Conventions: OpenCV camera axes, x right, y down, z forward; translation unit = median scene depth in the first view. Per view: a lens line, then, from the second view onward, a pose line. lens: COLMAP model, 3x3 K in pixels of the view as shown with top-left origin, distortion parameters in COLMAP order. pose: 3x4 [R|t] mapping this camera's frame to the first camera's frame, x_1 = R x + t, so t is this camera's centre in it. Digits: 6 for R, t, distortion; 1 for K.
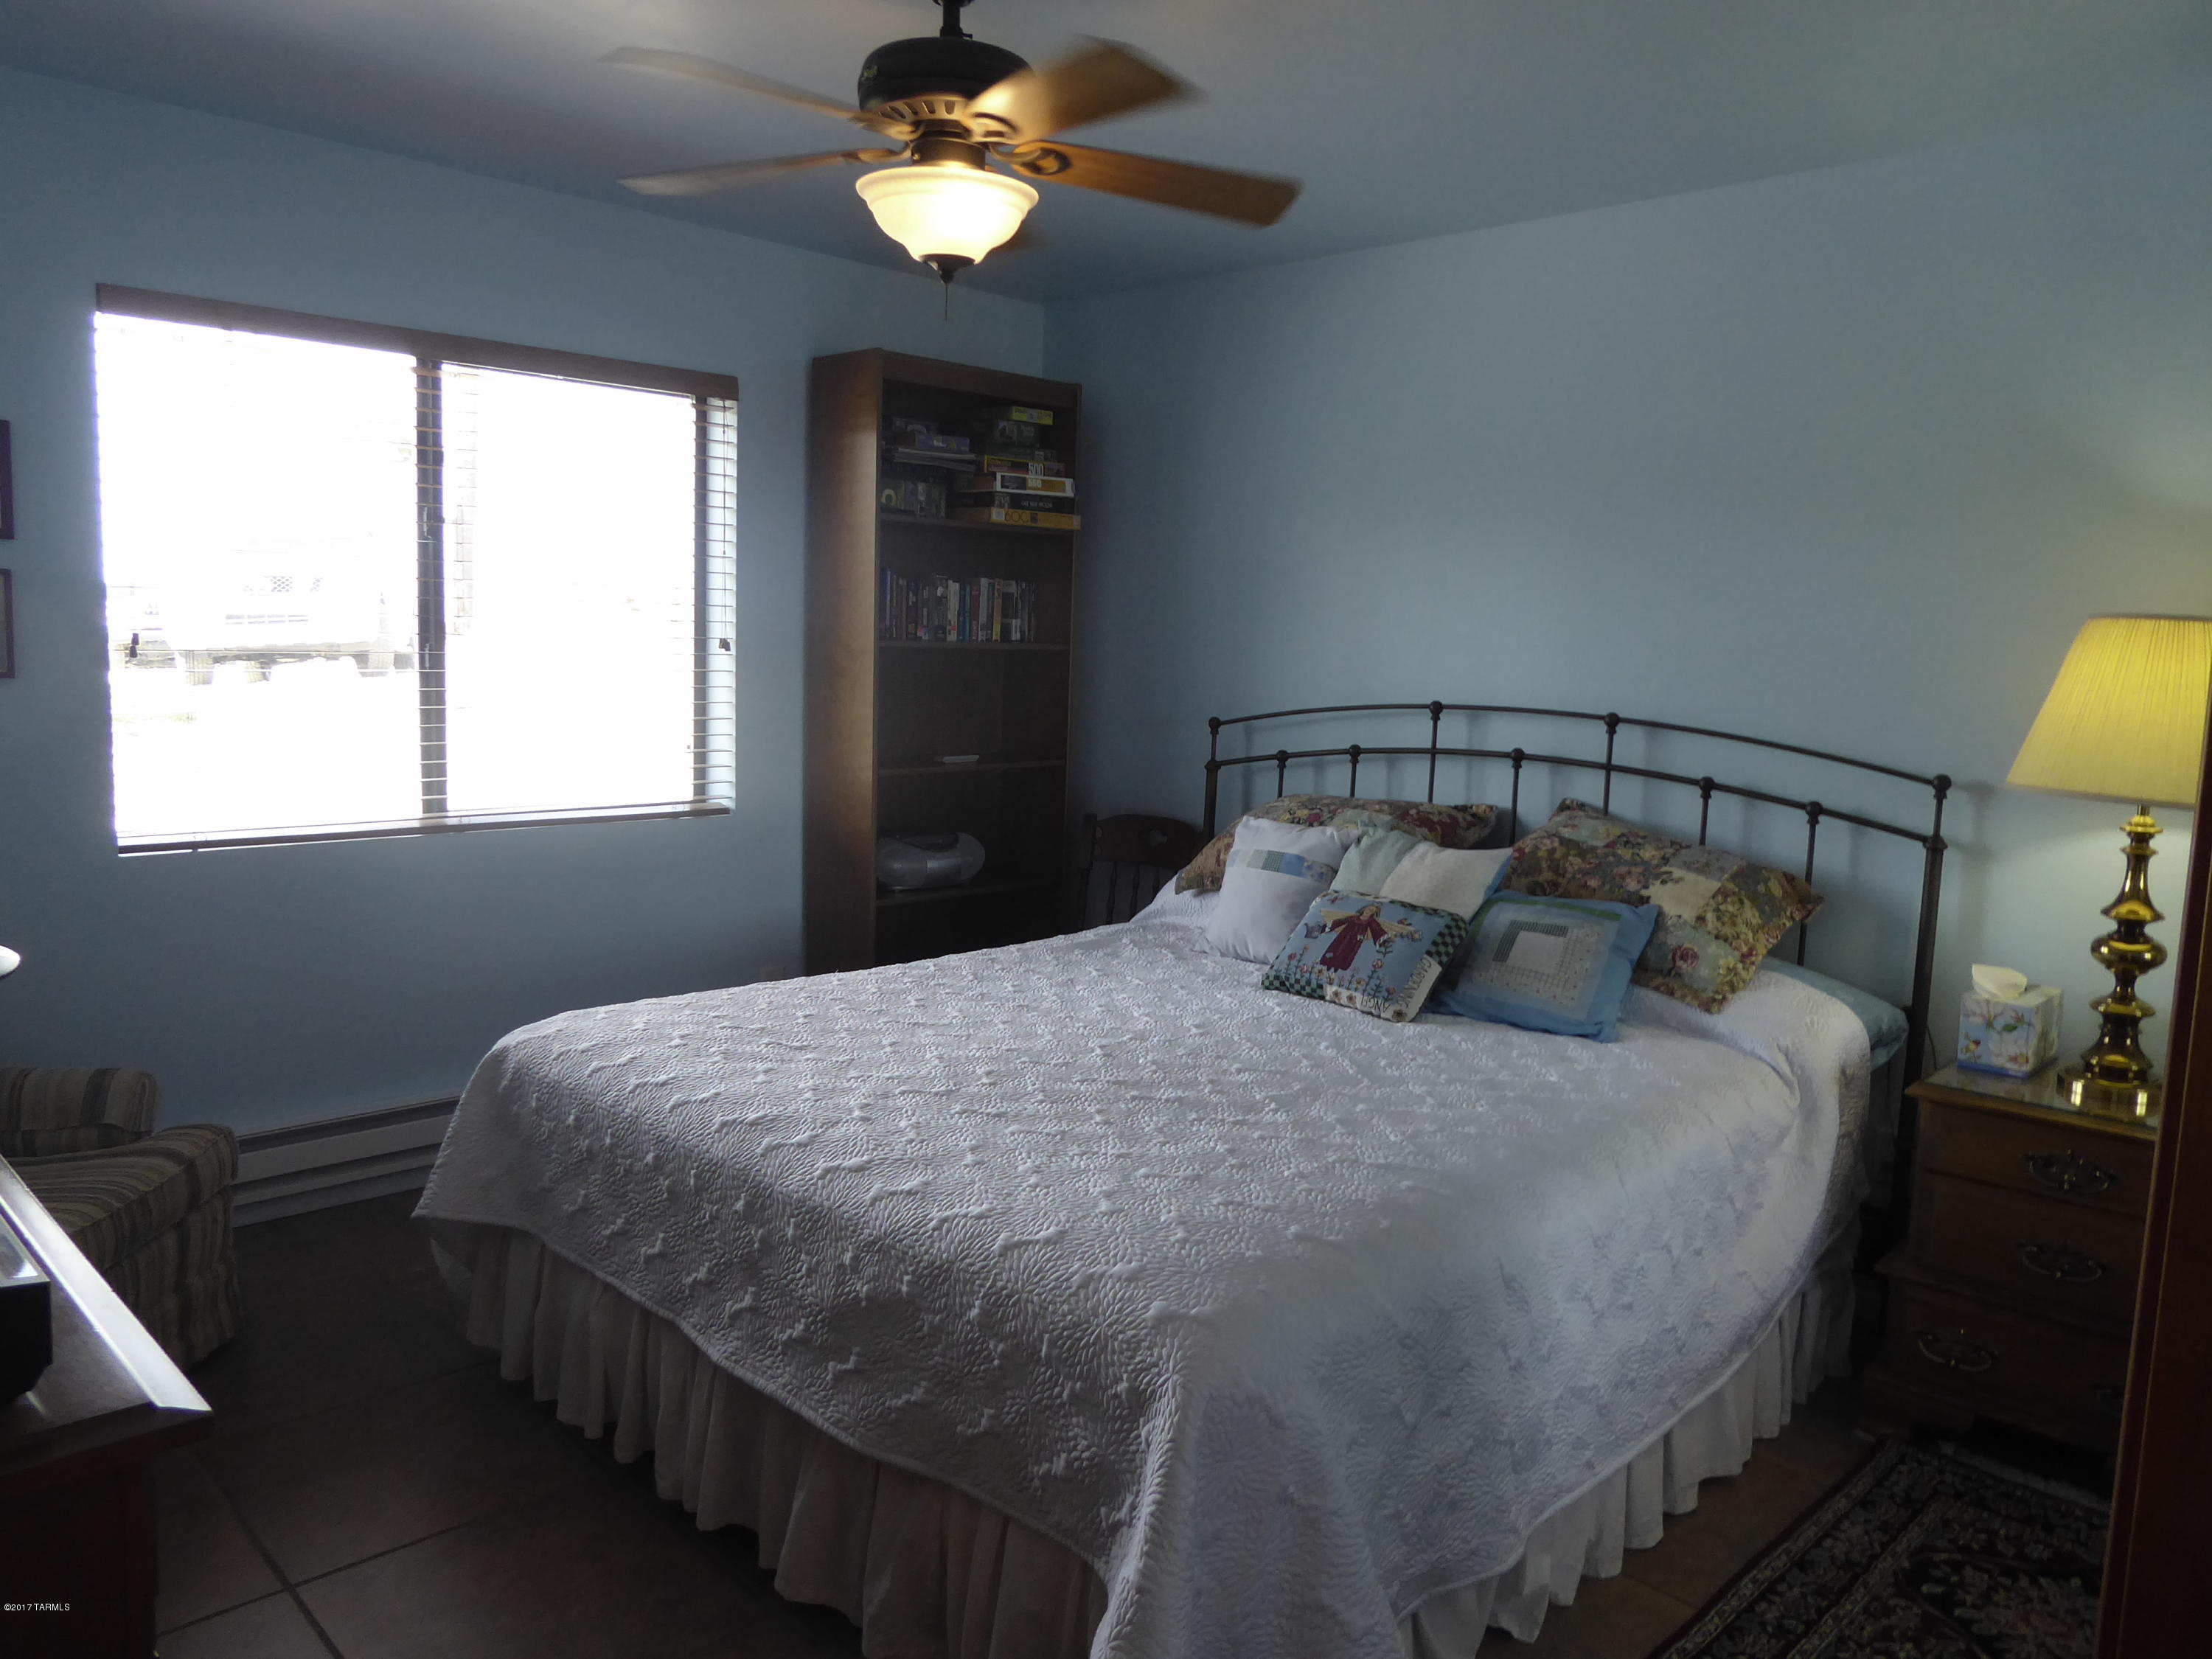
lens RADIAL K [[1576.2, 0, 1105.8], [0, 1576.2, 820.7], [0, 0, 1]] dist [-0.028246, 0.008847]
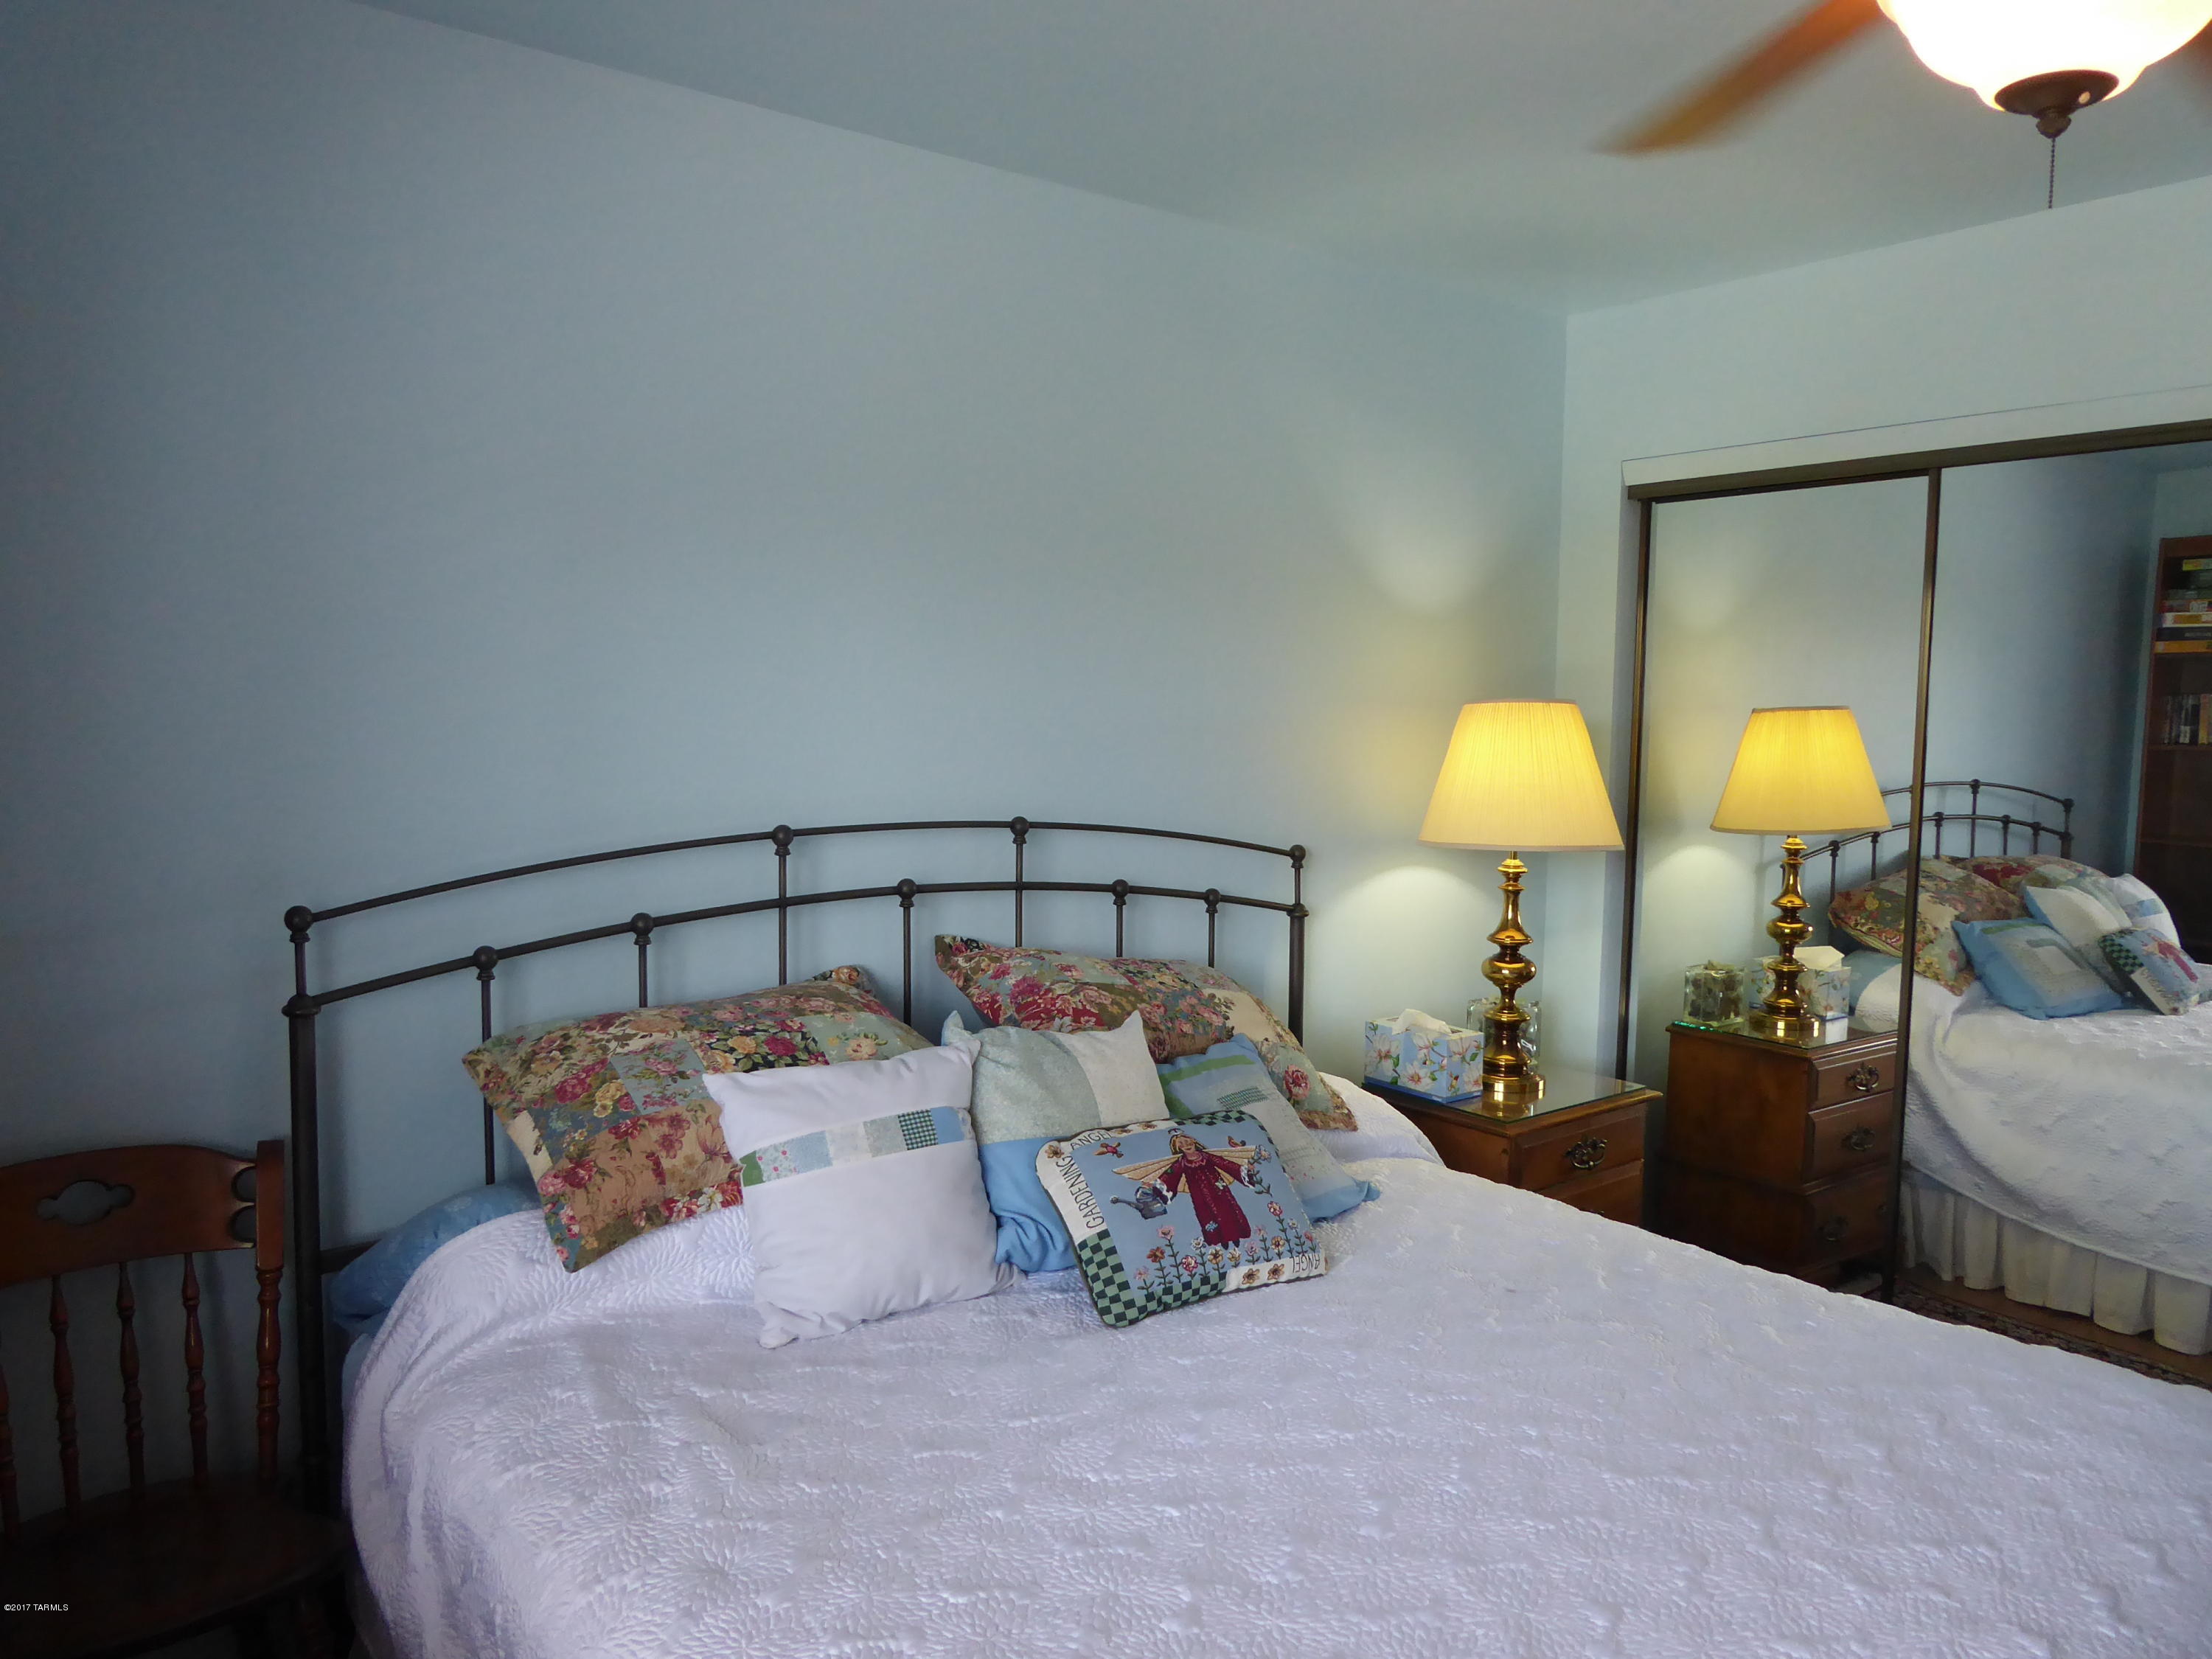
lens RADIAL K [[1576.2, 0, 1105.7], [0, 1576.2, 843.9], [0, 0, 1]] dist [-0.028246, 0.008847]
pose [[0.124930, -0.115667, 0.985400, -0.489239], [0.105835, 0.989068, 0.102680, -0.143871], [-0.986505, 0.091462, 0.135806, 0.931574]]
